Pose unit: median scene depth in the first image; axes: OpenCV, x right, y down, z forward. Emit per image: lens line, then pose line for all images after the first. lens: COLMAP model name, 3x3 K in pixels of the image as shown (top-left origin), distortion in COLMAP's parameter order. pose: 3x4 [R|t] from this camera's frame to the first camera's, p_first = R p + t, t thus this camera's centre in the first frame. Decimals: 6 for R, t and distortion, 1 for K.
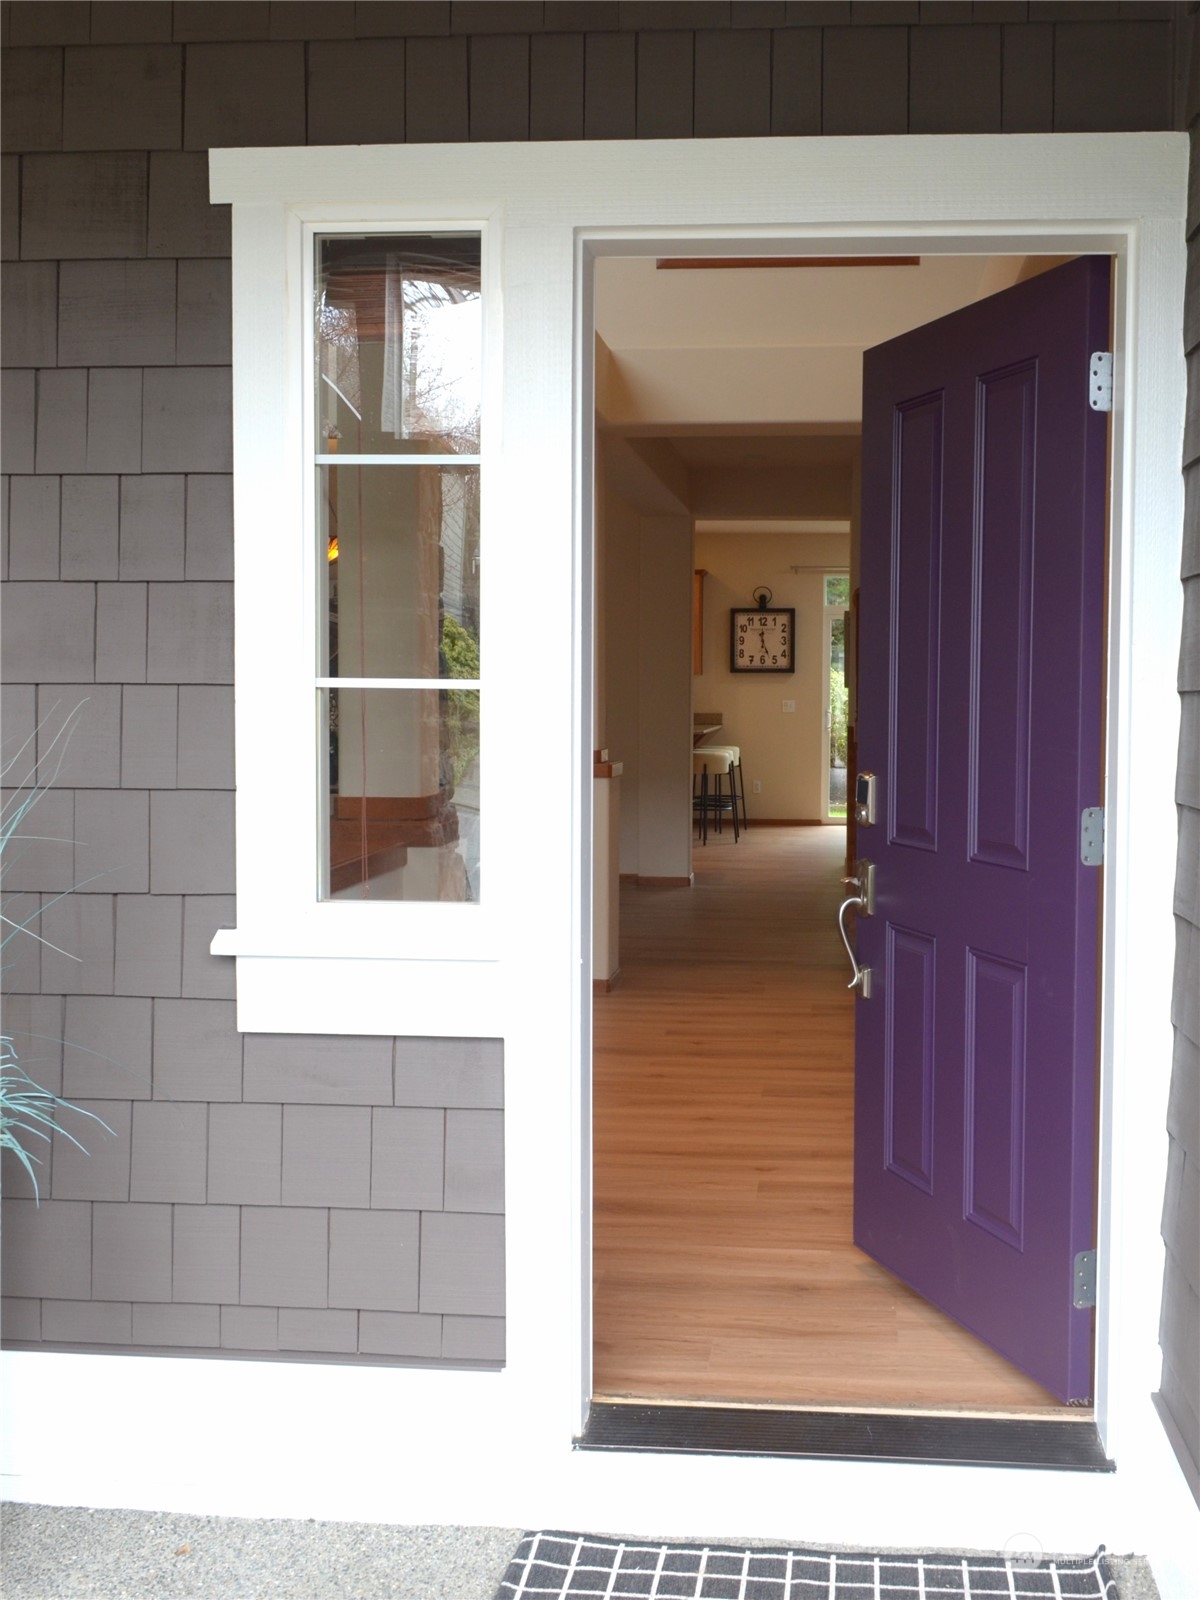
lens RADIAL K [[1981.1, 0, 600.4], [0, 1981.1, 796.8], [0, 0, 1]] dist [-0.017947, 0.000000]
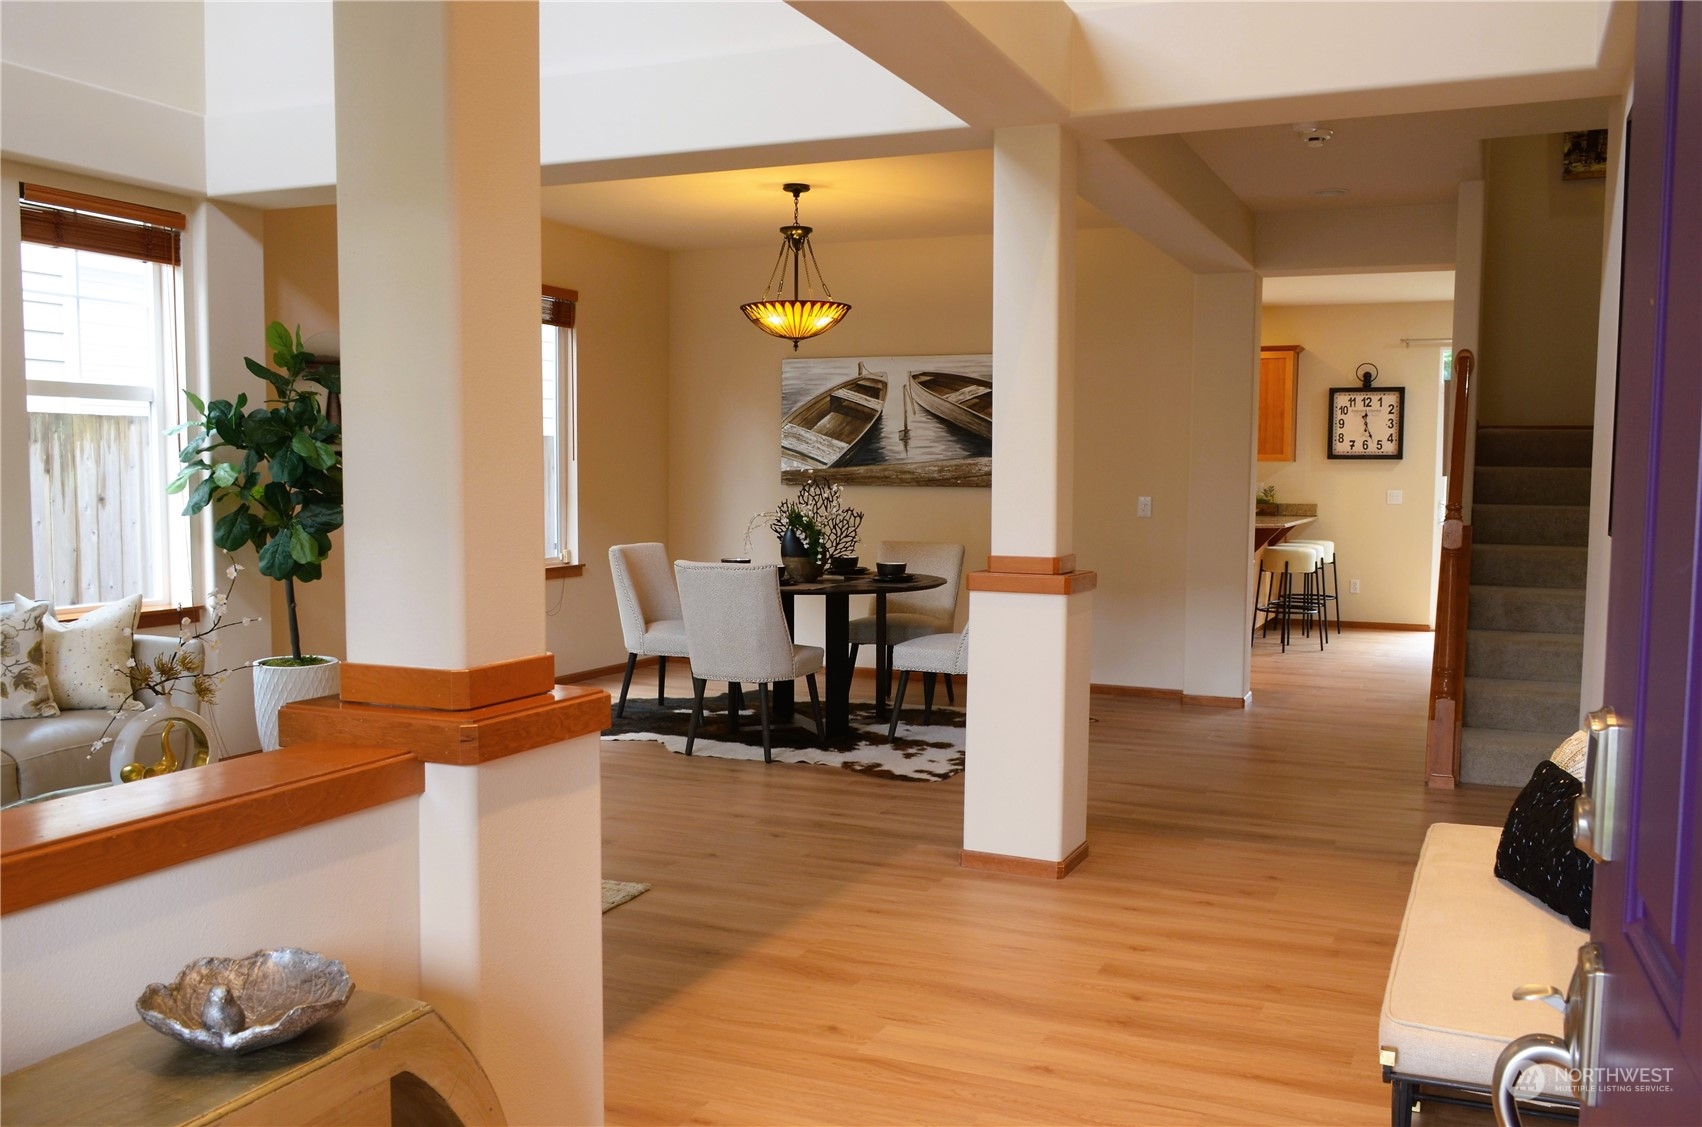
lens RADIAL K [[1434.4, 0, 852.5], [0, 1434.4, 575.2], [0, 0, 1]] dist [-0.010538, 0.002226]
pose [[0.949692, 0.027228, -0.311998, 0.065497], [-0.022444, 0.999569, 0.018916, -0.017255], [0.312379, -0.010962, 0.949894, 0.311011]]
